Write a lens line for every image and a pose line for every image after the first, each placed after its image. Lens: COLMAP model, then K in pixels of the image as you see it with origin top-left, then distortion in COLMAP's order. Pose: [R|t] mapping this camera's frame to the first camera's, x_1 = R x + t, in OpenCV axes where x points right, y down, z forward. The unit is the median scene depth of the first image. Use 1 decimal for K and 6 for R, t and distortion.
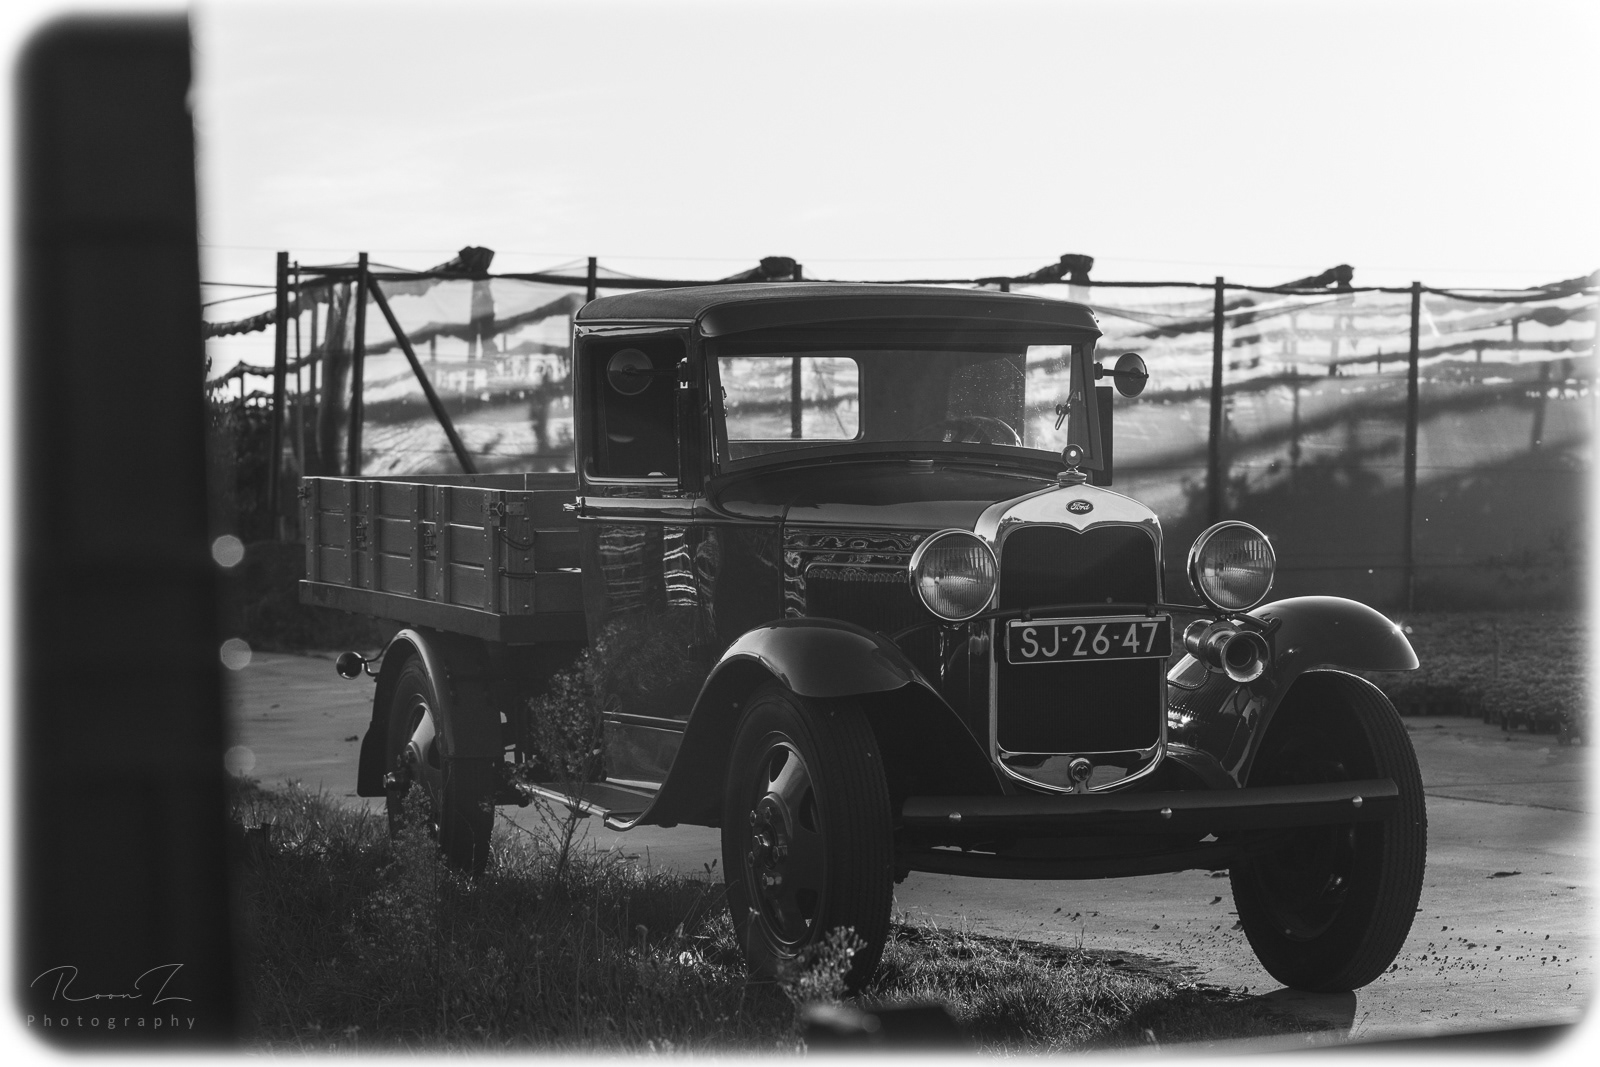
lens RADIAL K [[3395.0, 0, 800.0], [0, 3395.0, 533.5], [0, 0, 1]] dist [-0.023148, -0.393568]
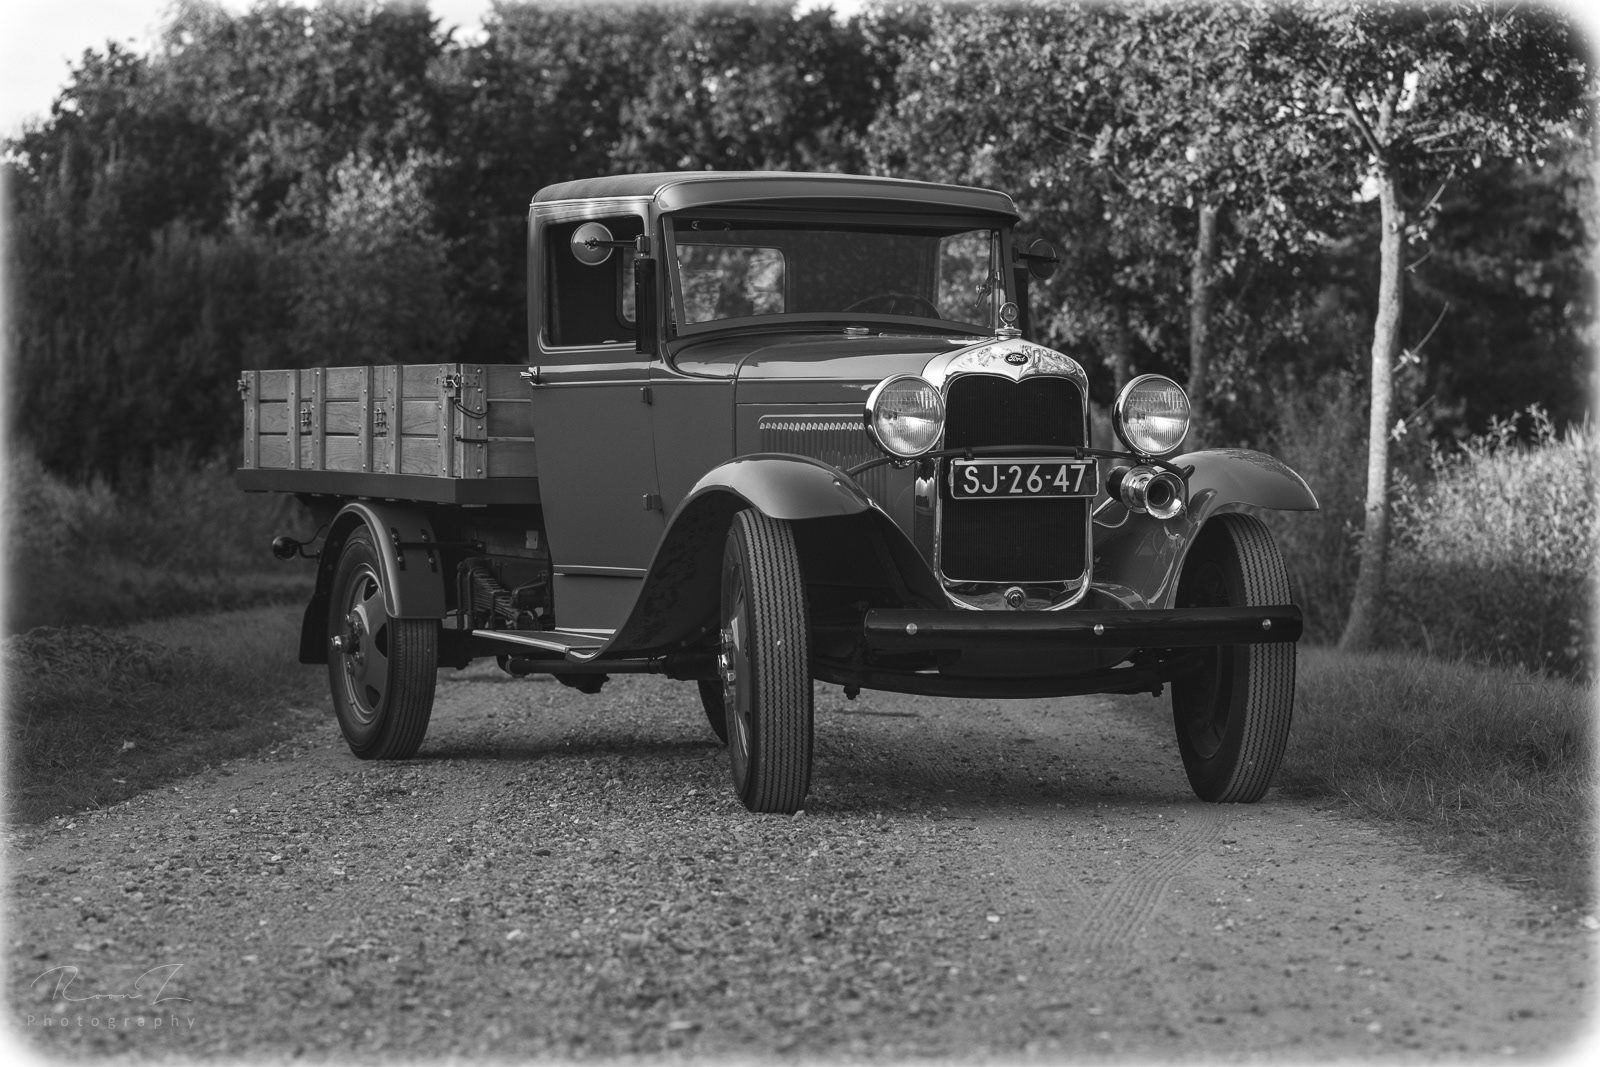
lens RADIAL K [[3395.0, 0, 800.0], [0, 3395.0, 533.5], [0, 0, 1]] dist [-0.023148, -0.393568]
pose [[0.998247, 0.008441, 0.058584, -0.051652], [-0.008434, 0.999964, -0.000378, 0.049896], [-0.058585, -0.000117, 0.998282, -0.095411]]
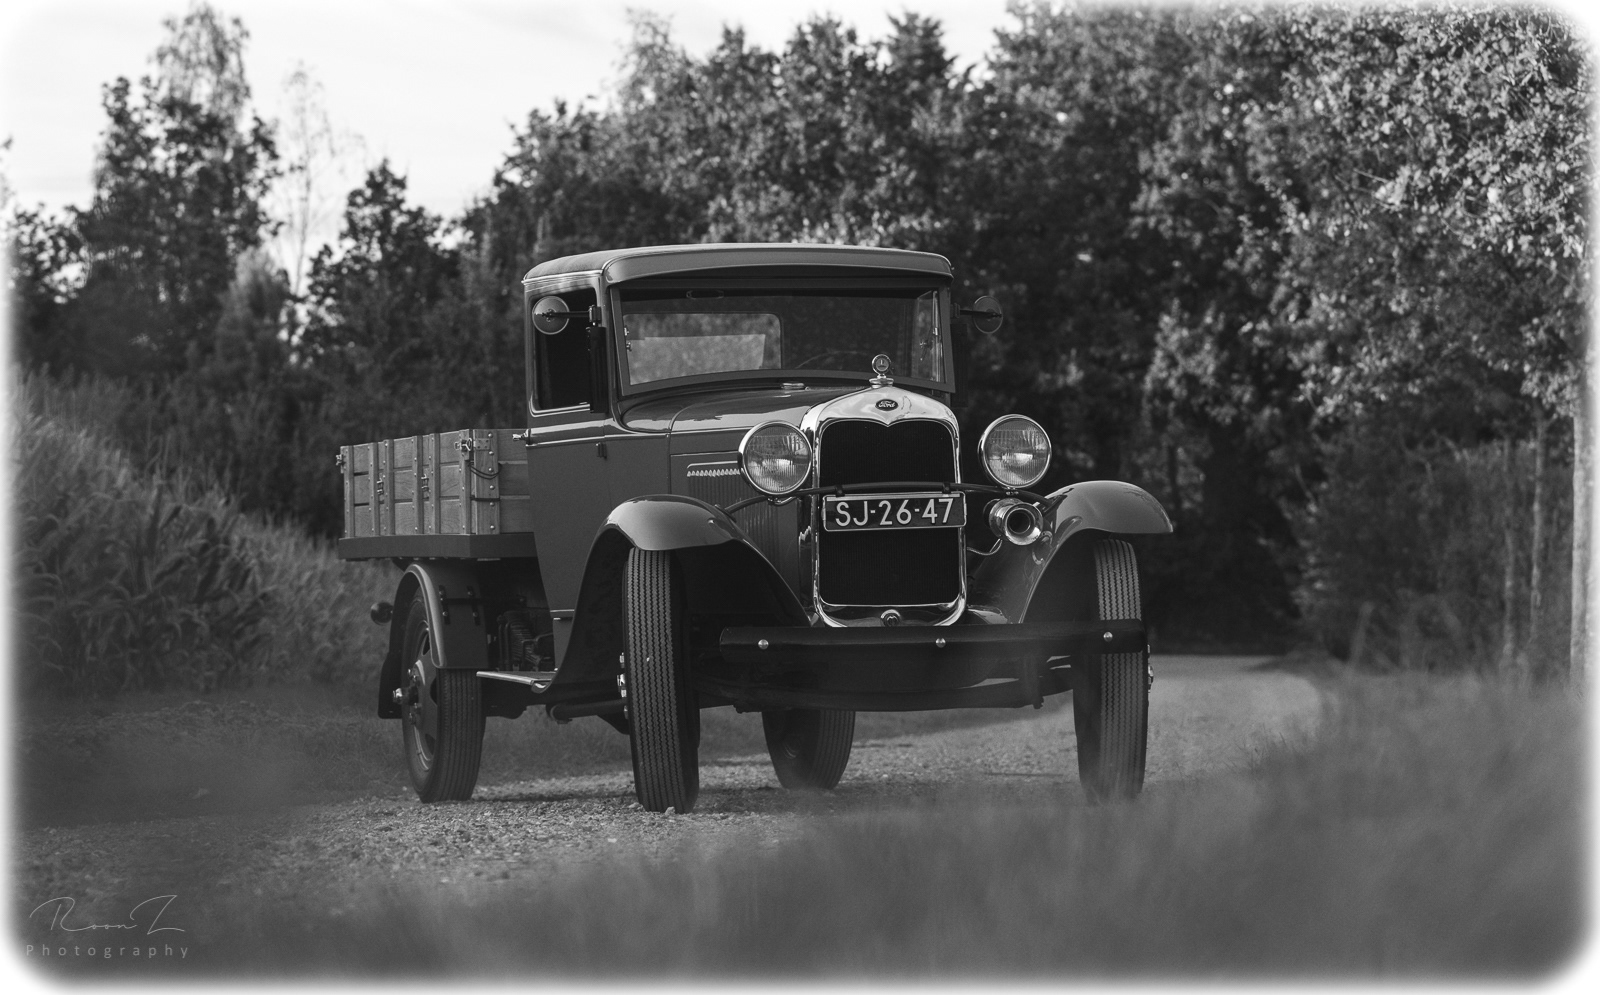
lens RADIAL K [[3971.7, 0, 800.0], [0, 3971.7, 497.5], [0, 0, 1]] dist [-0.029351, -0.381389]
pose [[0.996292, -0.018770, -0.083961, 0.171184], [0.015460, 0.999084, -0.039898, 0.082430], [0.084633, 0.038452, 0.995670, -0.429976]]
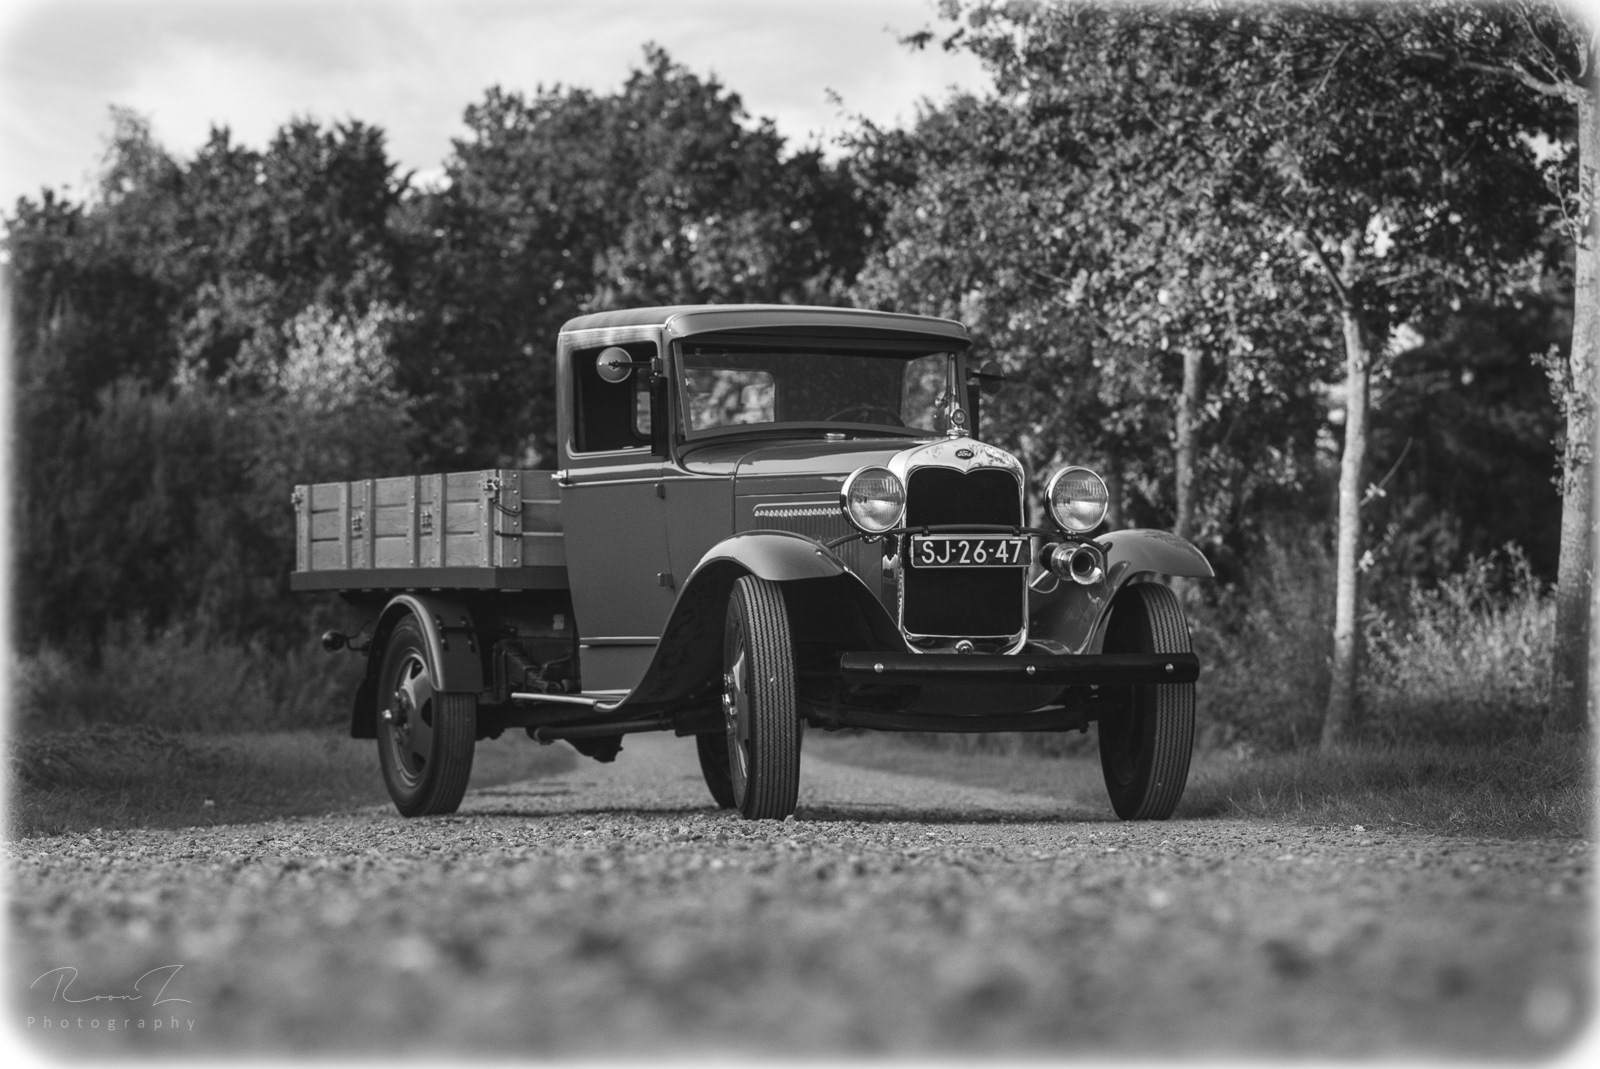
lens RADIAL K [[3654.9, 0, 799.1], [0, 3654.9, 569.6], [0, 0, 1]] dist [-0.034819, -0.037117]
pose [[0.998103, 0.005757, 0.061302, -0.071883], [-0.003319, 0.999202, -0.039803, 0.096094], [-0.061482, 0.039524, 0.997325, -0.442495]]
